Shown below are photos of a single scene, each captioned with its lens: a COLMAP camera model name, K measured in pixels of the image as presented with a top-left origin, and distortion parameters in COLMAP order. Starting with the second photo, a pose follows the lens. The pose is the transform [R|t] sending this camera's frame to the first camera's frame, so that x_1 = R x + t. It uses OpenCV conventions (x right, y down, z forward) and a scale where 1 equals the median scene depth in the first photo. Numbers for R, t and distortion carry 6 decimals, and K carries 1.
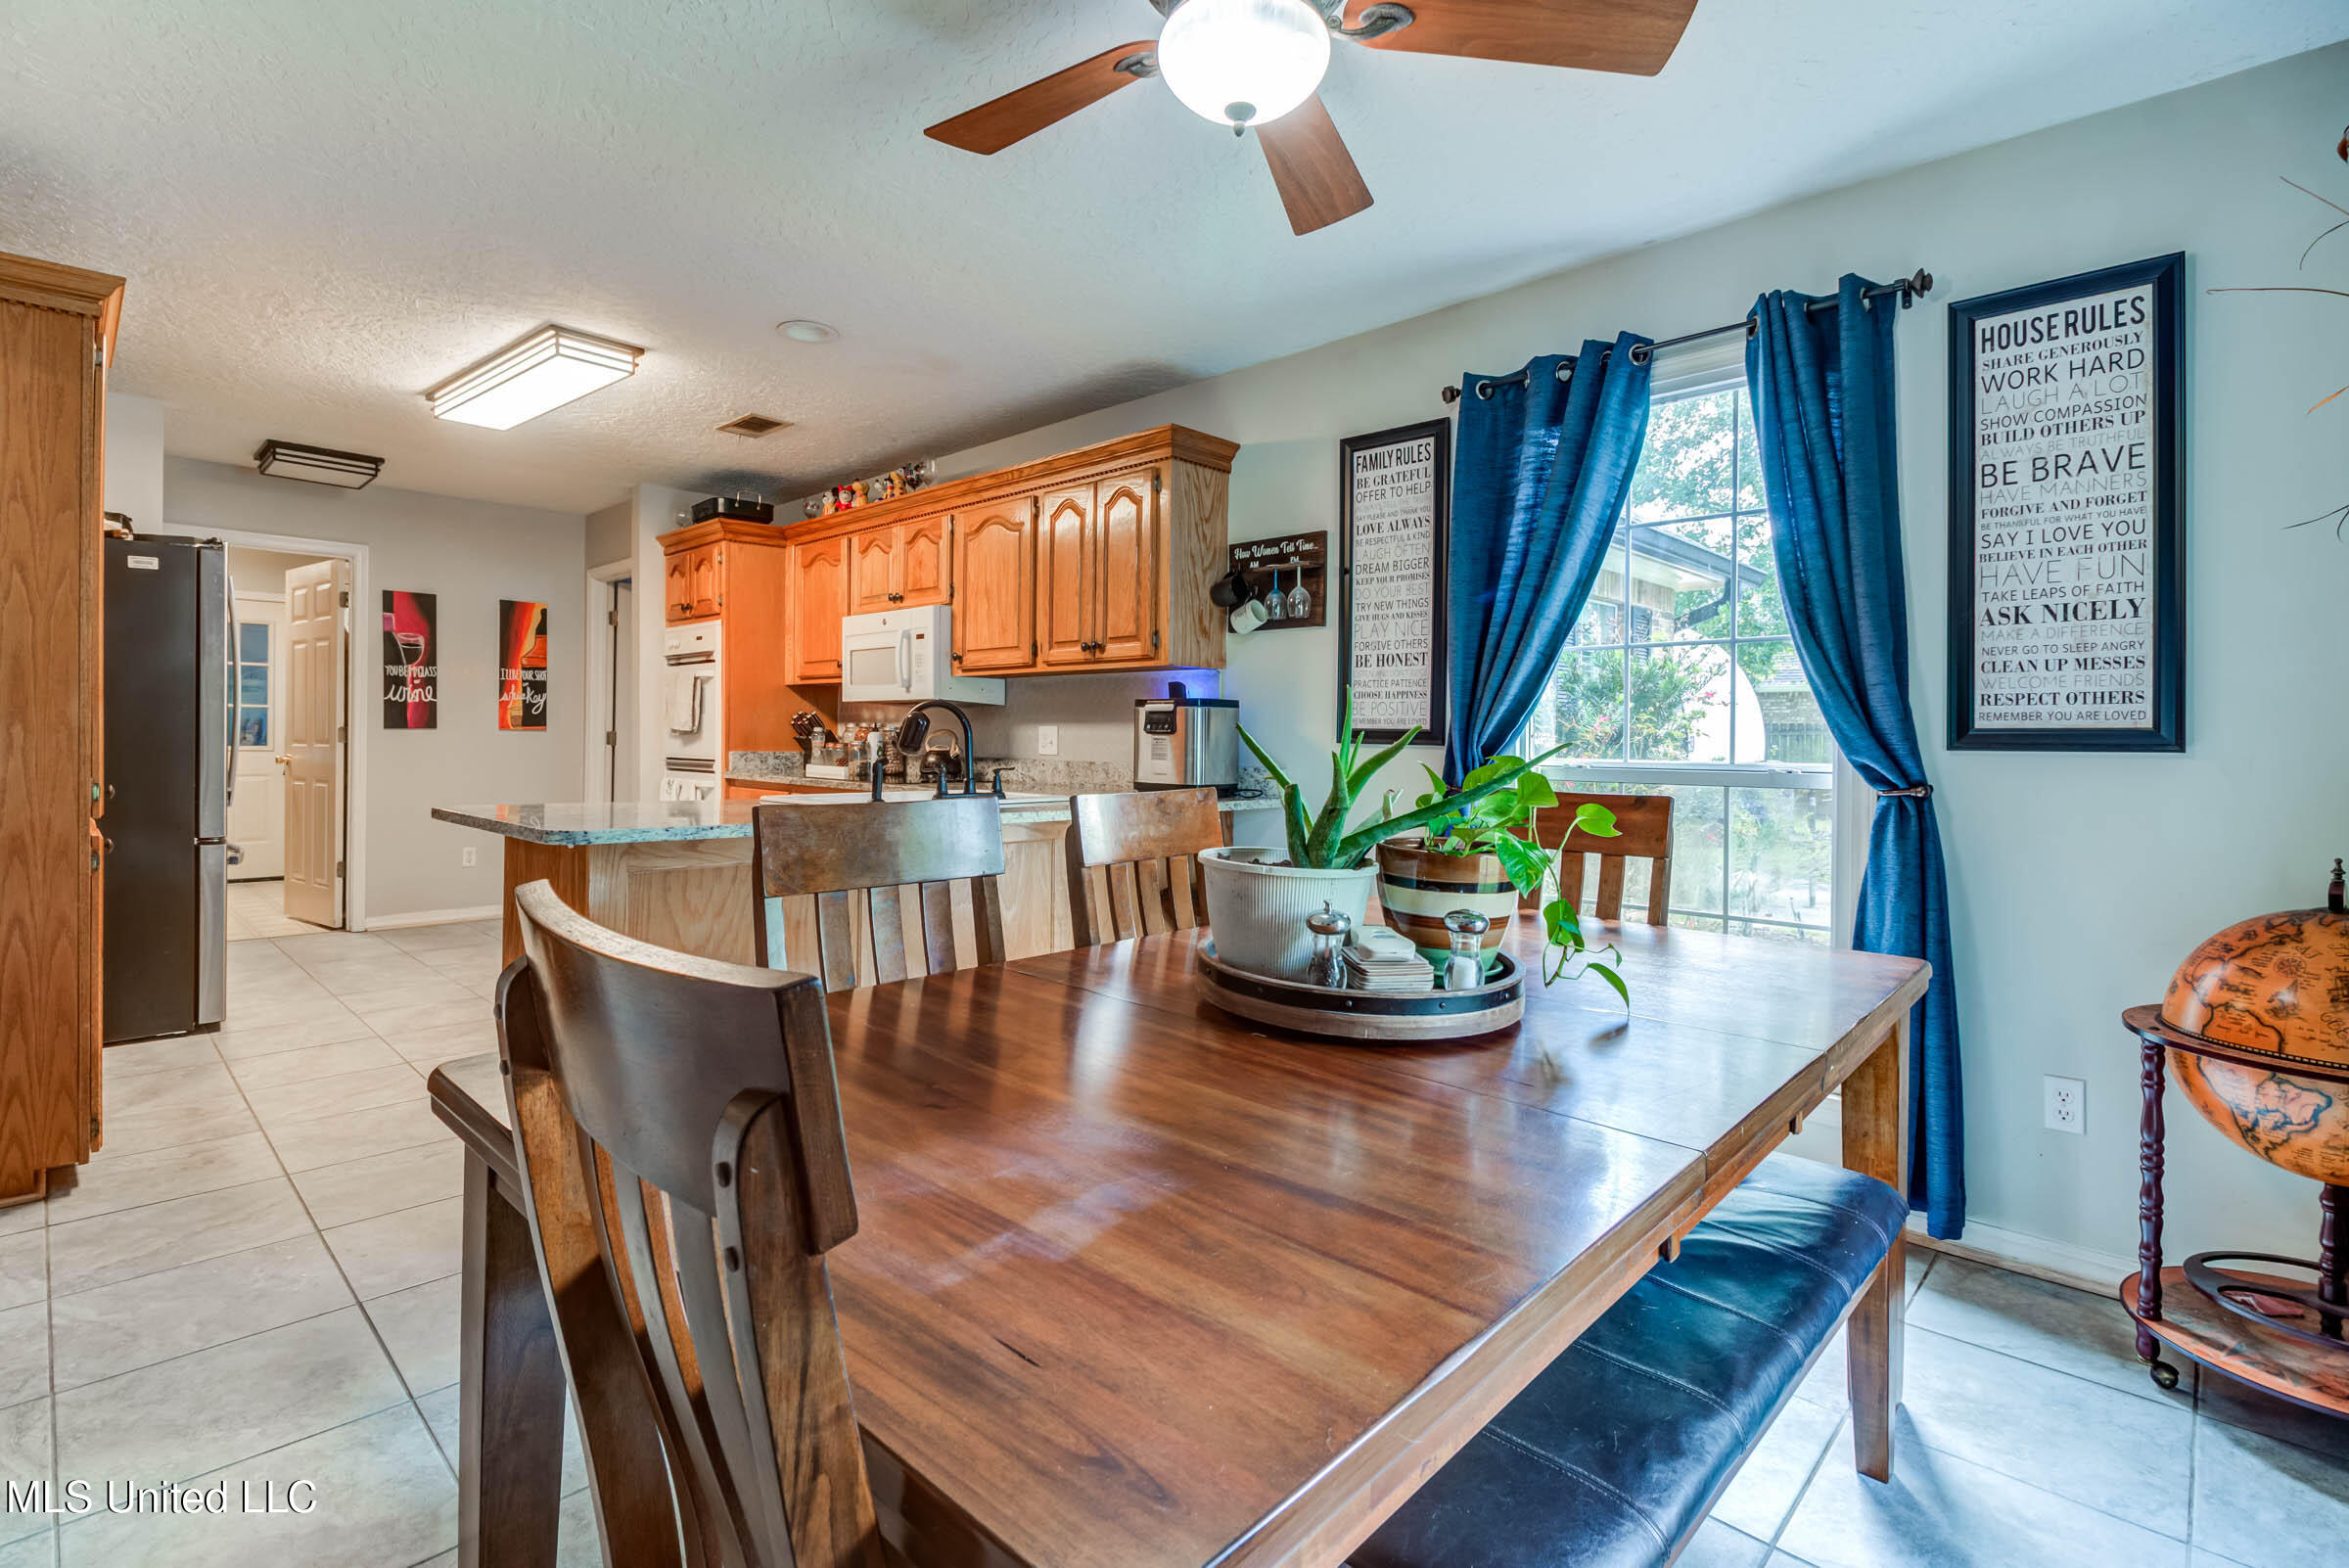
lens RADIAL K [[1075.5, 0, 1144.2], [0, 1075.5, 744.3], [0, 0, 1]] dist [0.013645, -0.012742]
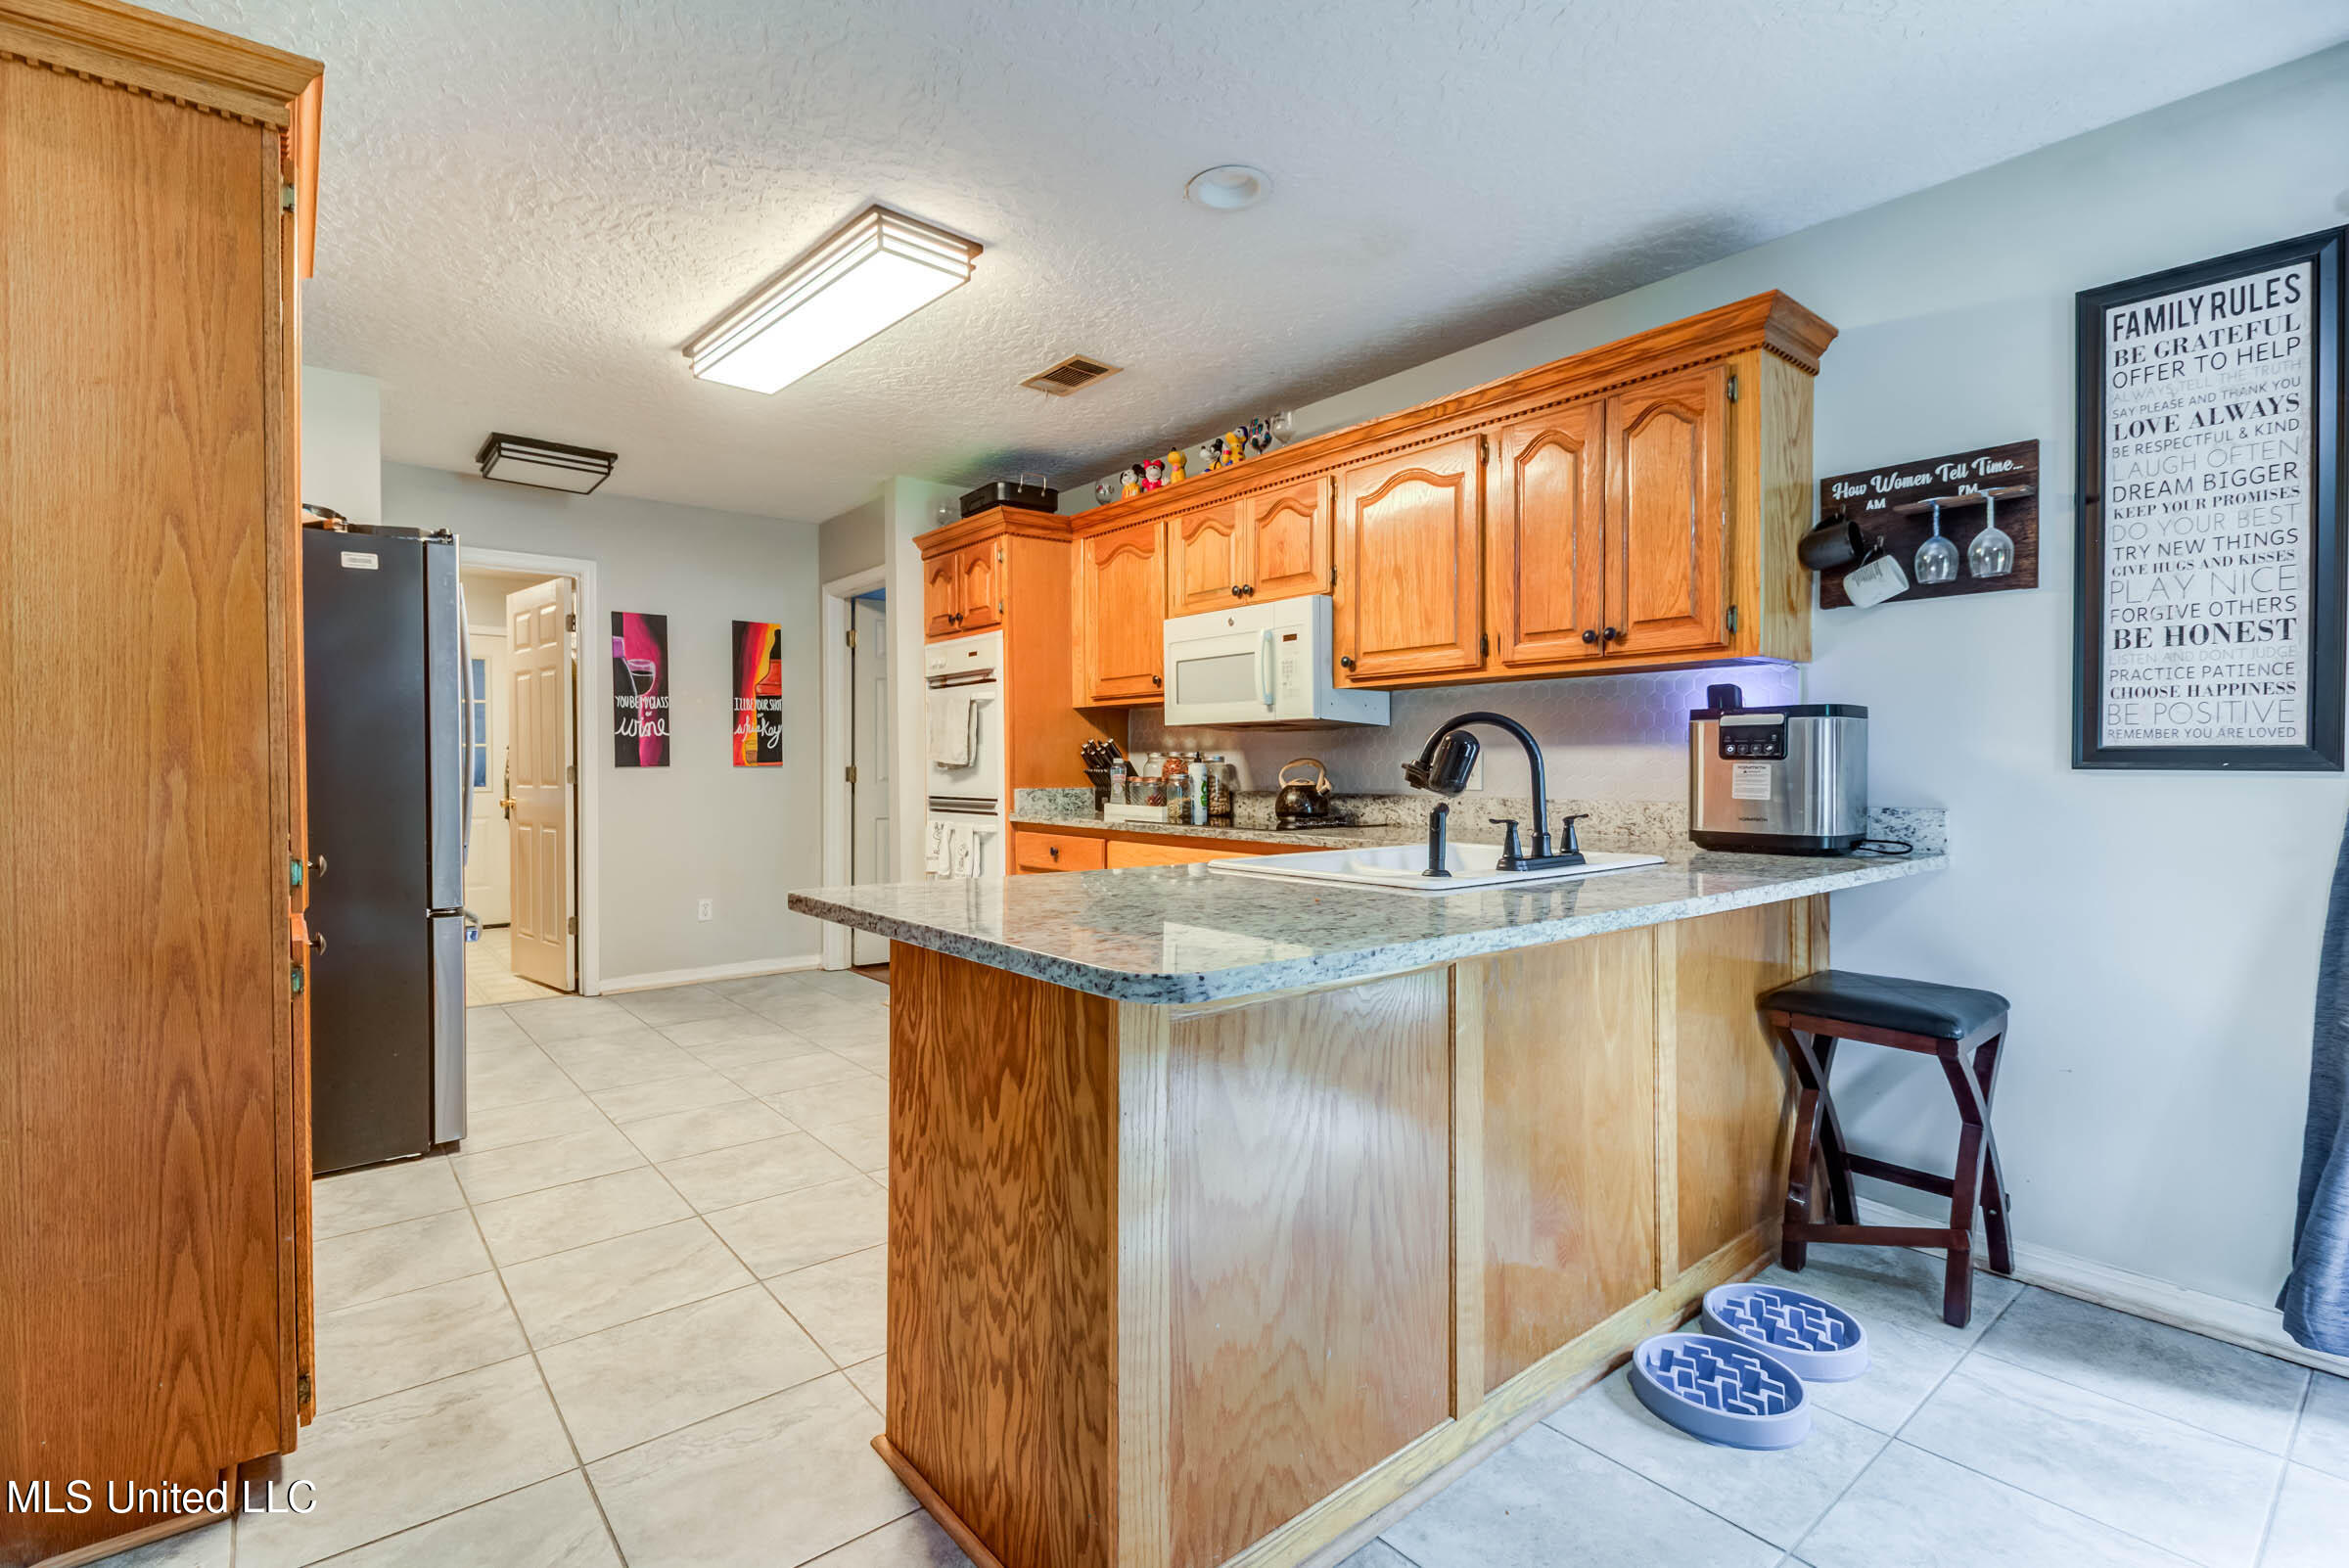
lens RADIAL K [[1079.6, 0, 1177.8], [0, 1079.6, 779.3], [0, 0, 1]] dist [0.016696, -0.014574]
pose [[0.994313, -0.013078, -0.105694, -0.231544], [0.013759, 0.999889, 0.005722, -0.005092], [0.105607, -0.007144, 0.994382, 0.250482]]
